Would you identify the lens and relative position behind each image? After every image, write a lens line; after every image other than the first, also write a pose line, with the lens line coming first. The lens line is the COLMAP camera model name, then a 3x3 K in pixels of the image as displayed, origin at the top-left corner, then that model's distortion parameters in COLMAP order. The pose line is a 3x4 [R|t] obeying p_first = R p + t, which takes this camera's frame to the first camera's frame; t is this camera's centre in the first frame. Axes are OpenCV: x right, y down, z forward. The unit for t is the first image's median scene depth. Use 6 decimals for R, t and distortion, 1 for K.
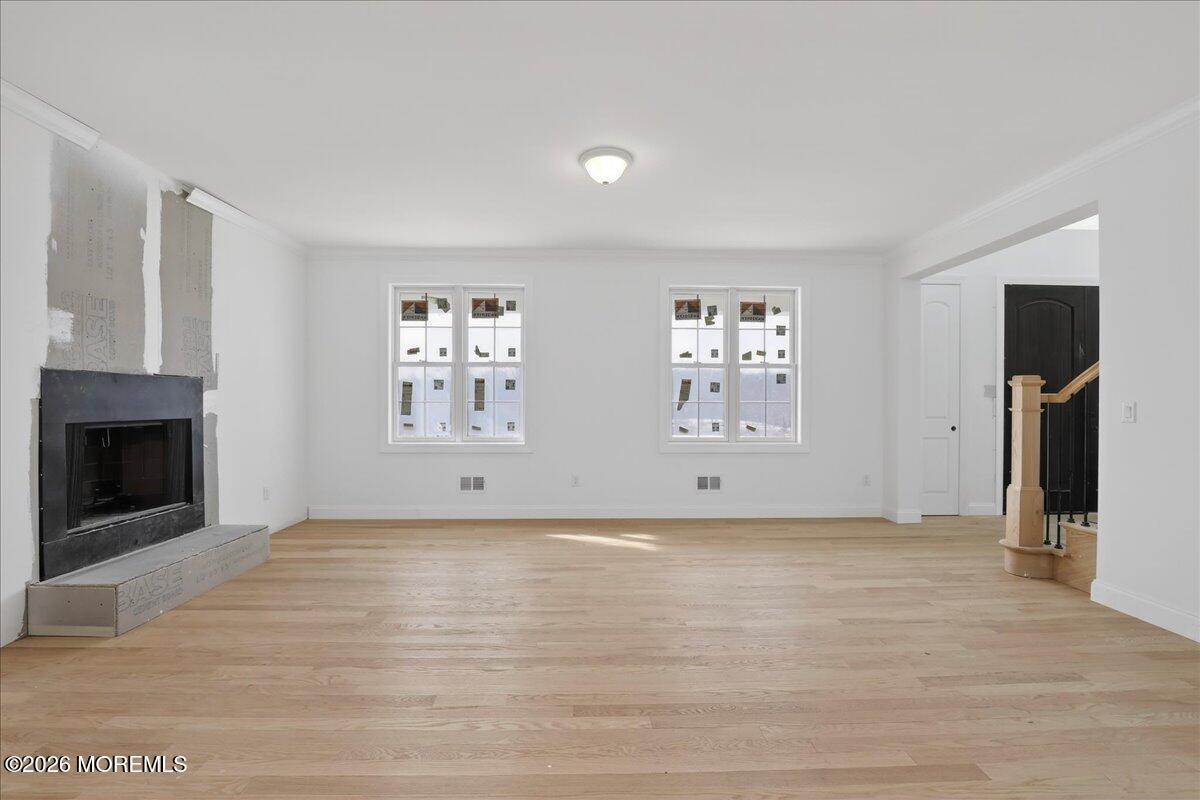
lens RADIAL K [[545.2, 0, 604.2], [0, 545.2, 403.1], [0, 0, 1]] dist [-0.045243, -0.000193]
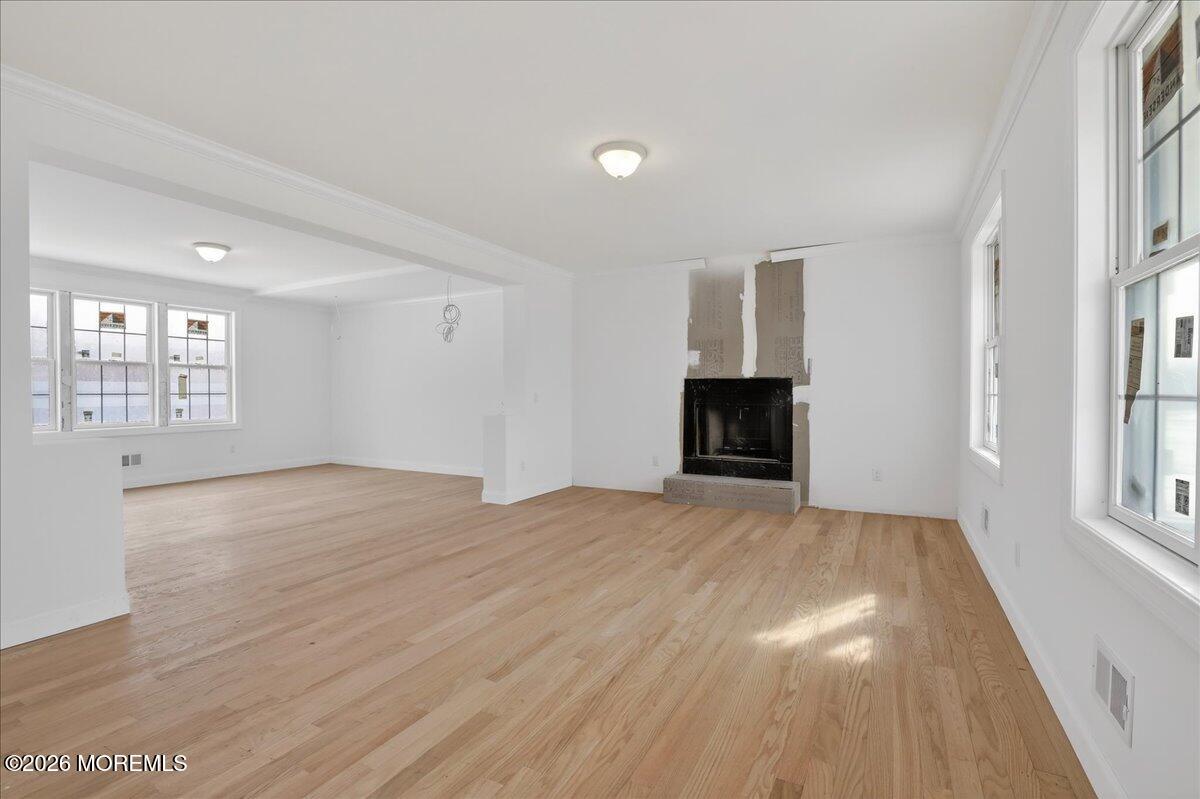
lens RADIAL K [[545.2, 0, 604.2], [0, 545.2, 402.6], [0, 0, 1]] dist [-0.045243, -0.000193]
pose [[-0.483320, 0.017326, -0.875272, 0.898714], [-0.002663, 0.999770, 0.021261, -0.010127], [0.875440, 0.012607, -0.483163, 1.451179]]
